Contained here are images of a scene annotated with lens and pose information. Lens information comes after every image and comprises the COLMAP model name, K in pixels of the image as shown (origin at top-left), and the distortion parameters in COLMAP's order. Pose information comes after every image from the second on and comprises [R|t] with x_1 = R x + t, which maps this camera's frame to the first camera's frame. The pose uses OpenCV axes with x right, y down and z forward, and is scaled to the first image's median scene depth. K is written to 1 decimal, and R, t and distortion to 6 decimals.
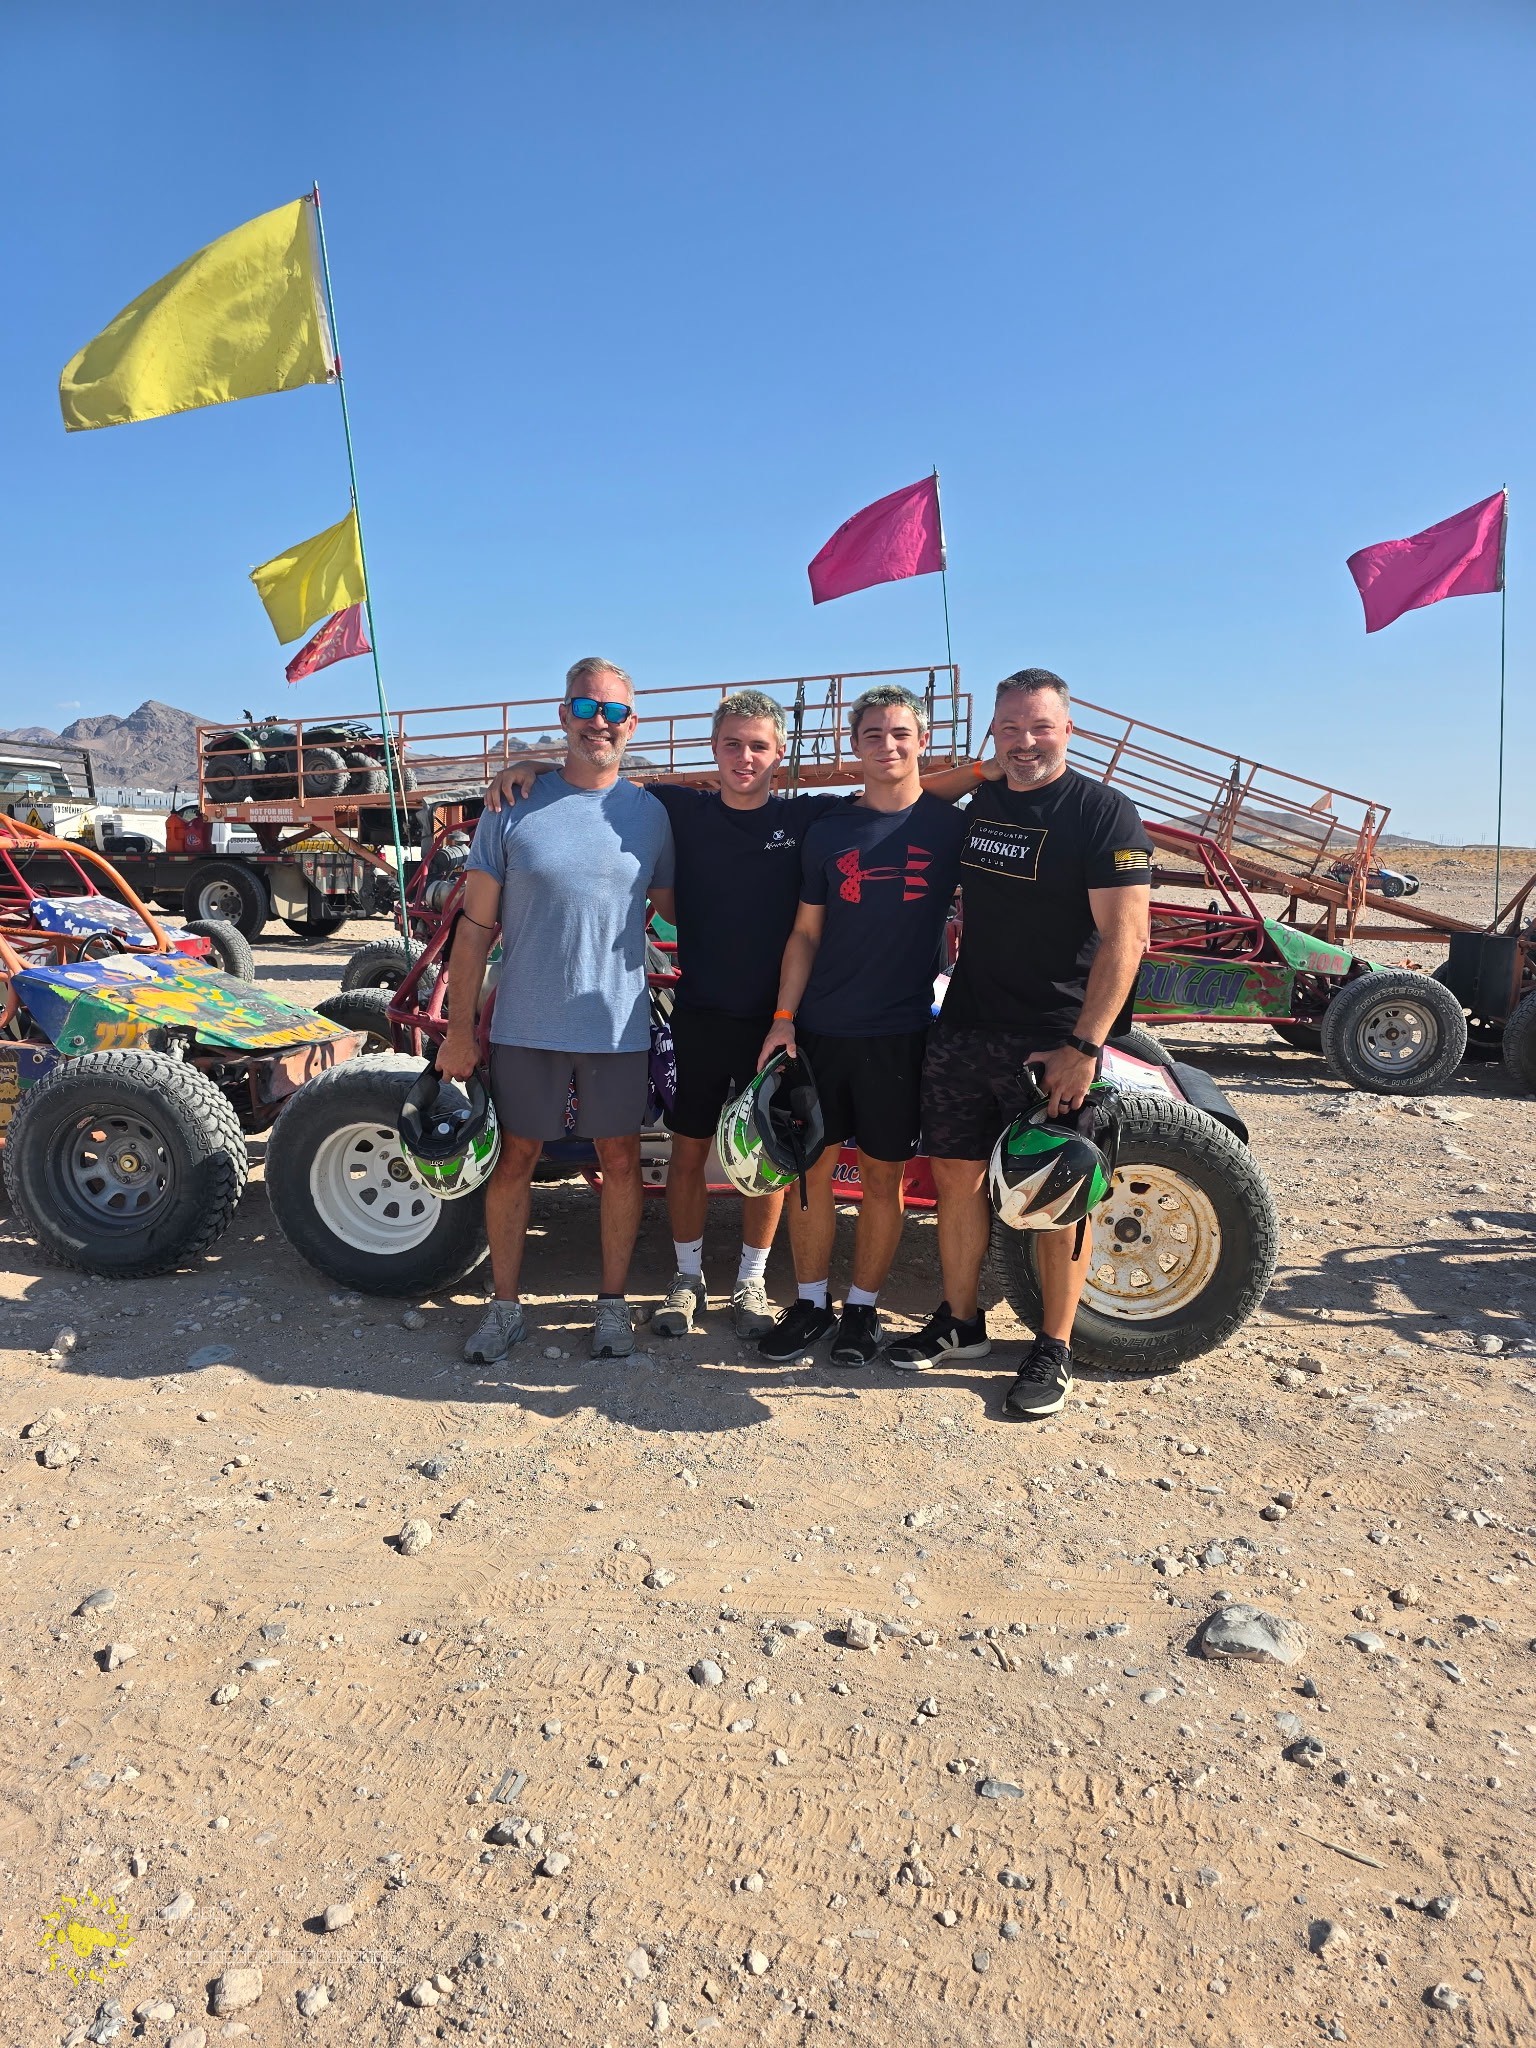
lens RADIAL K [[1357.5, 0, 762.8], [0, 1357.5, 1039.6], [0, 0, 1]] dist [0.059839, -0.057550]
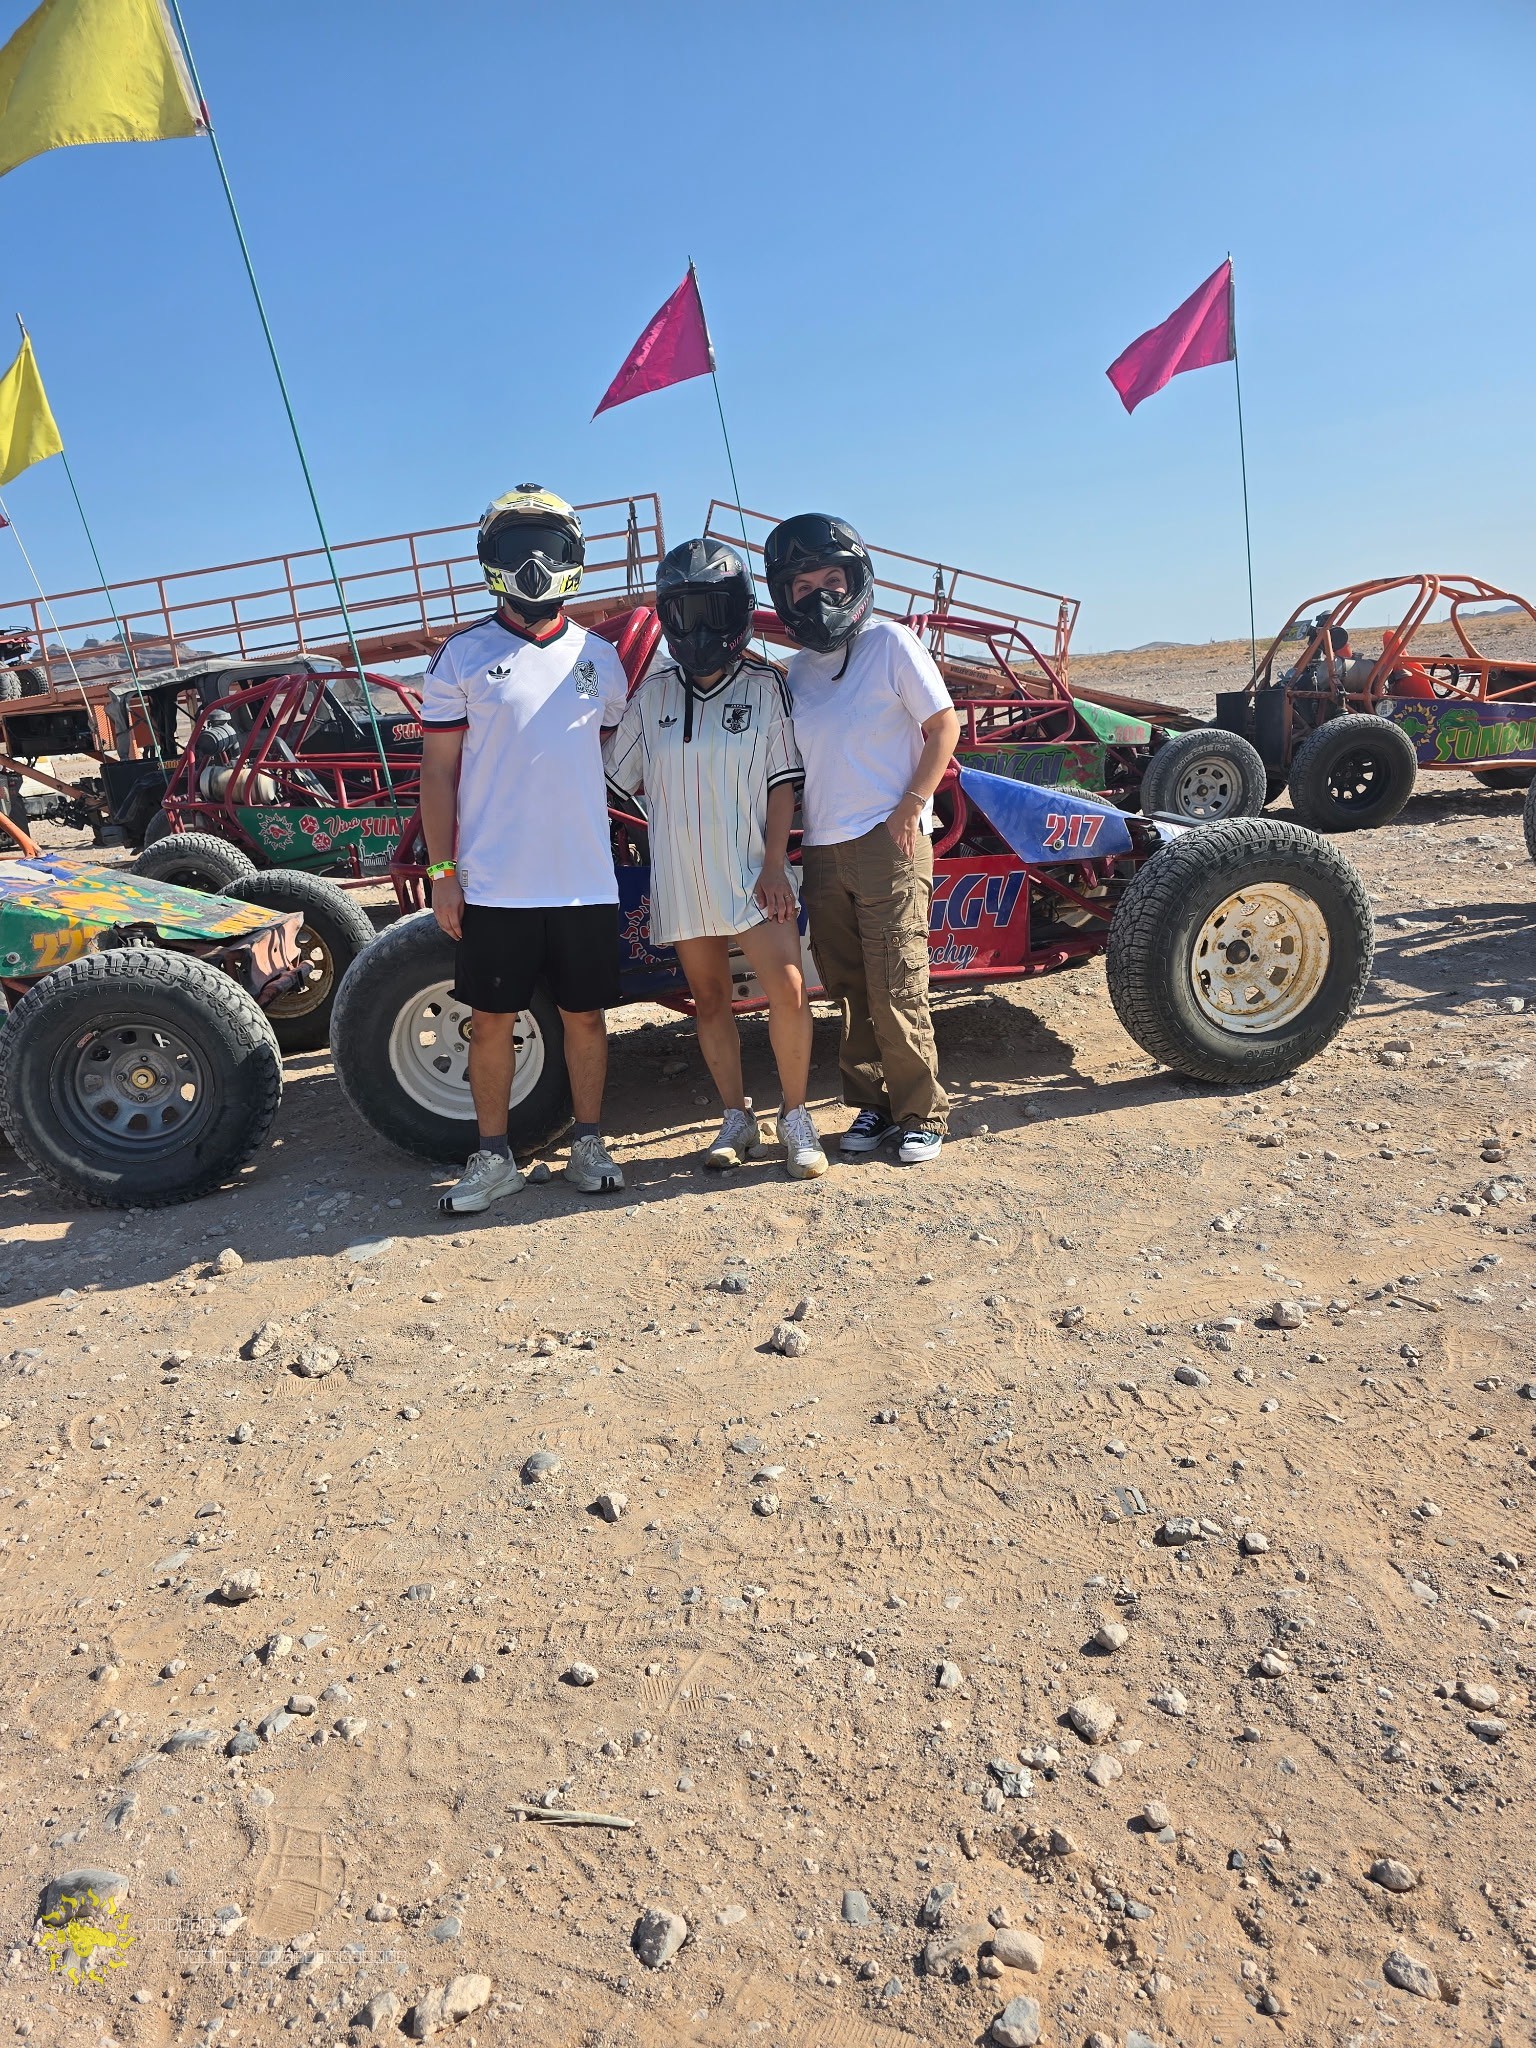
lens RADIAL K [[1357.5, 0, 762.8], [0, 1357.5, 1039.6], [0, 0, 1]] dist [0.059839, -0.057550]
pose [[0.957206, -0.173311, 0.231774, -0.258262], [0.150348, 0.982102, 0.113451, 0.023644], [-0.247288, -0.073749, 0.966131, 0.050736]]
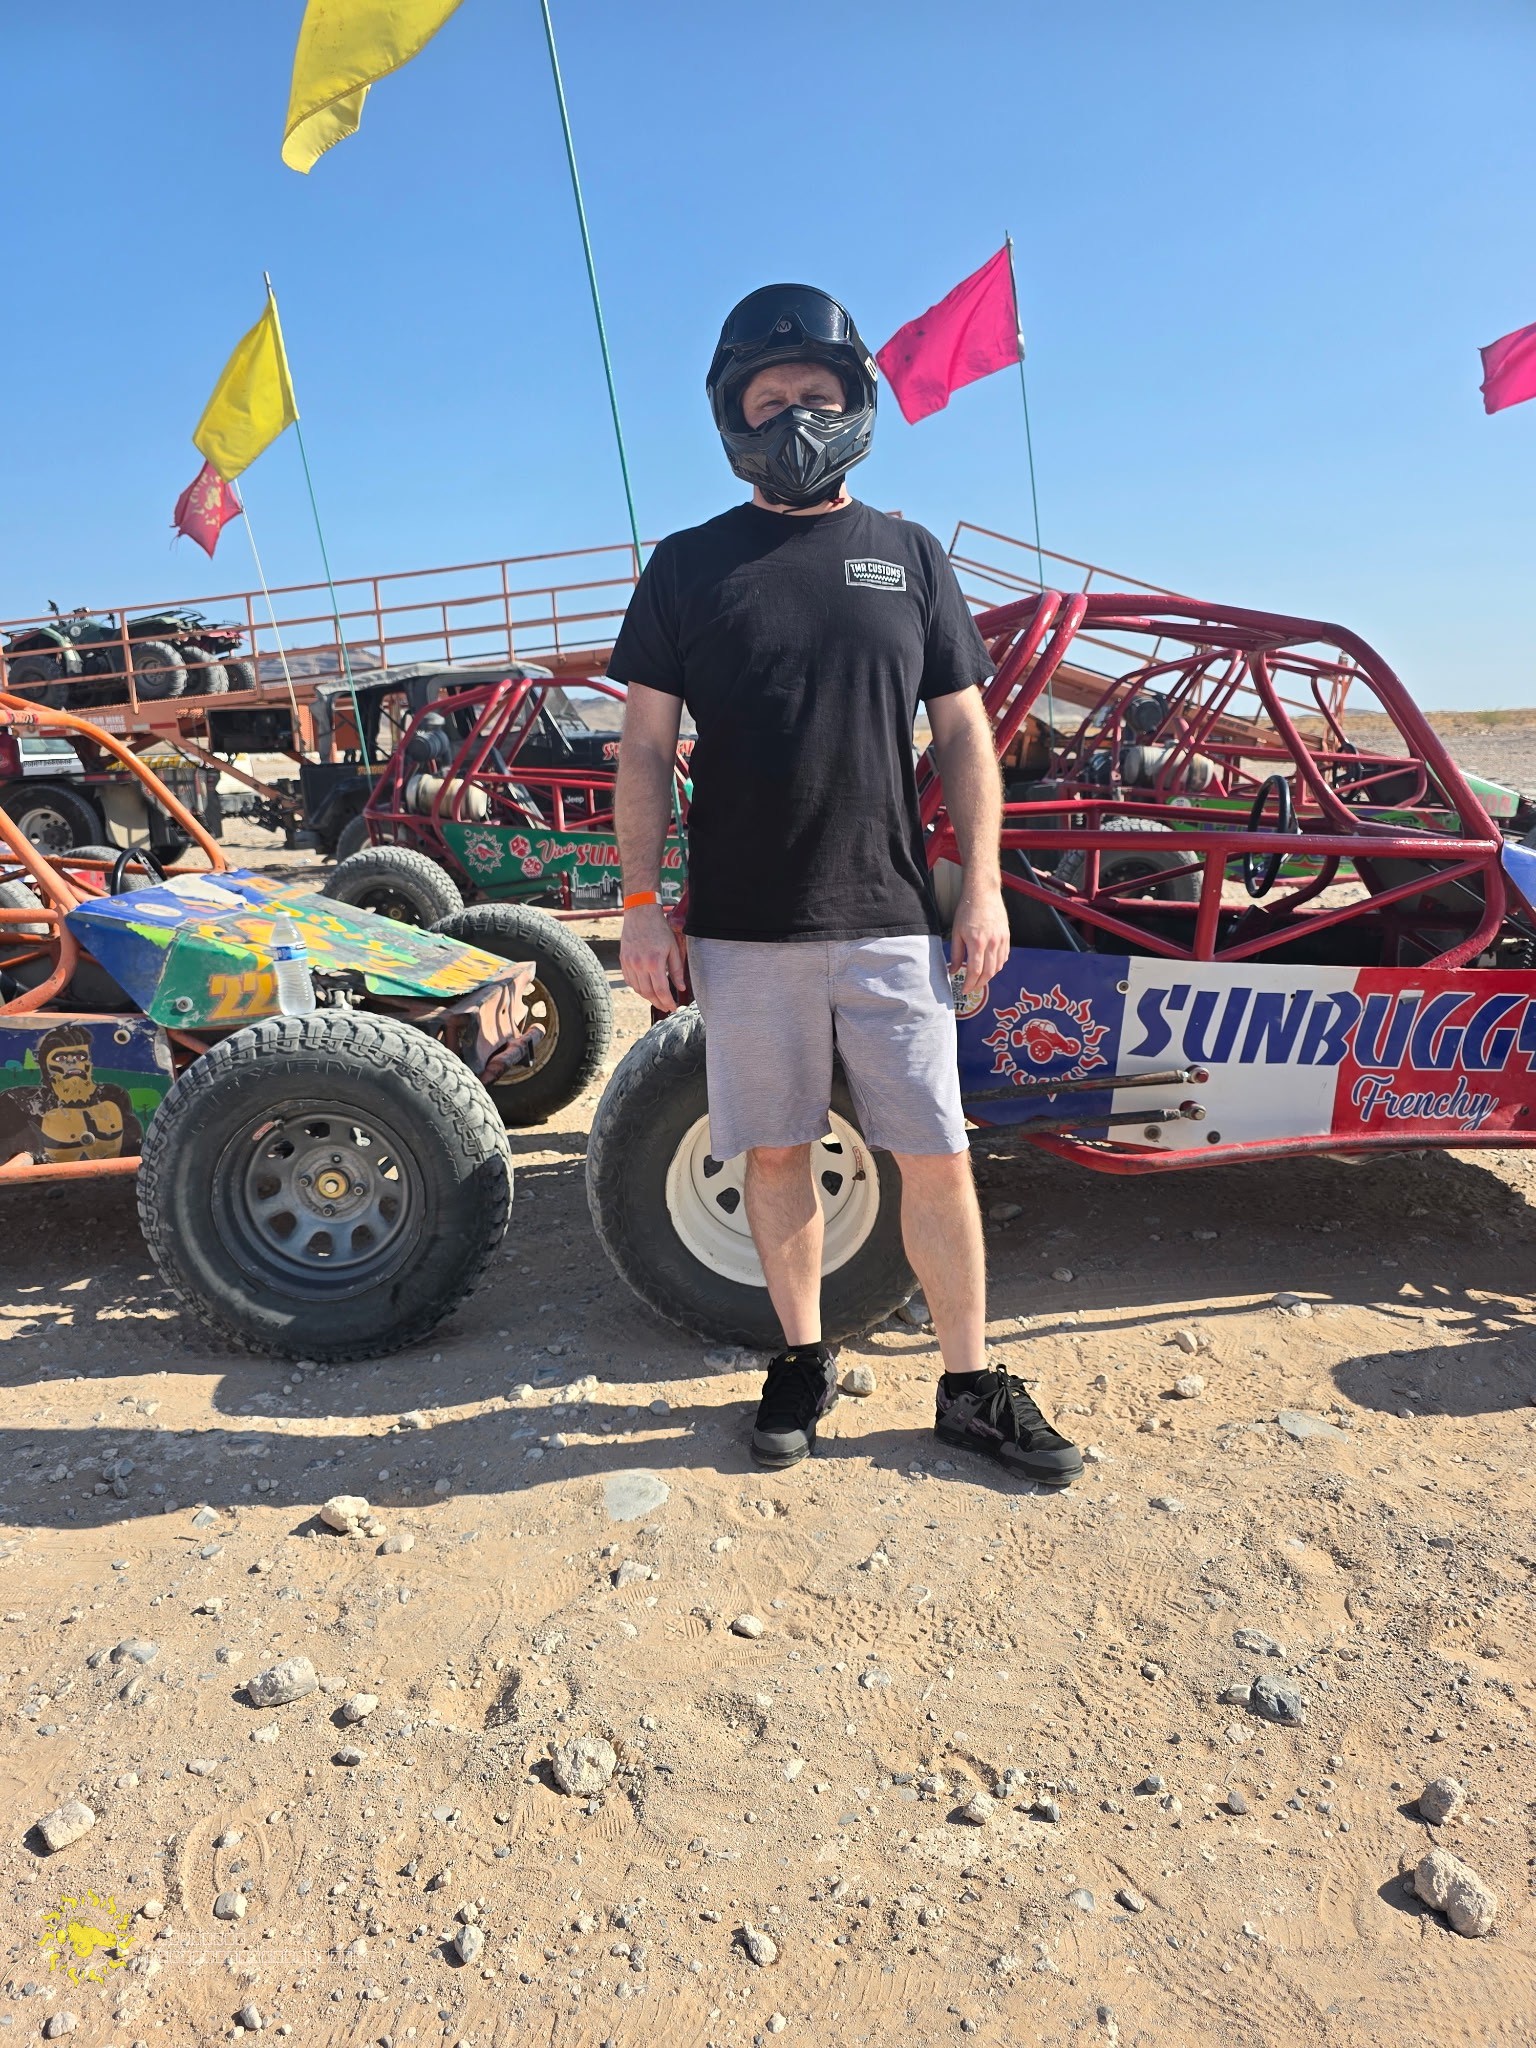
lens RADIAL K [[1377.2, 0, 769.1], [0, 1377.2, 1046.3], [0, 0, 1]] dist [0.061754, -0.062106]
pose [[0.987249, -0.085156, 0.134488, -0.312518], [0.075225, 0.994167, 0.077285, -0.009773], [-0.140284, -0.066183, 0.987897, 0.298916]]
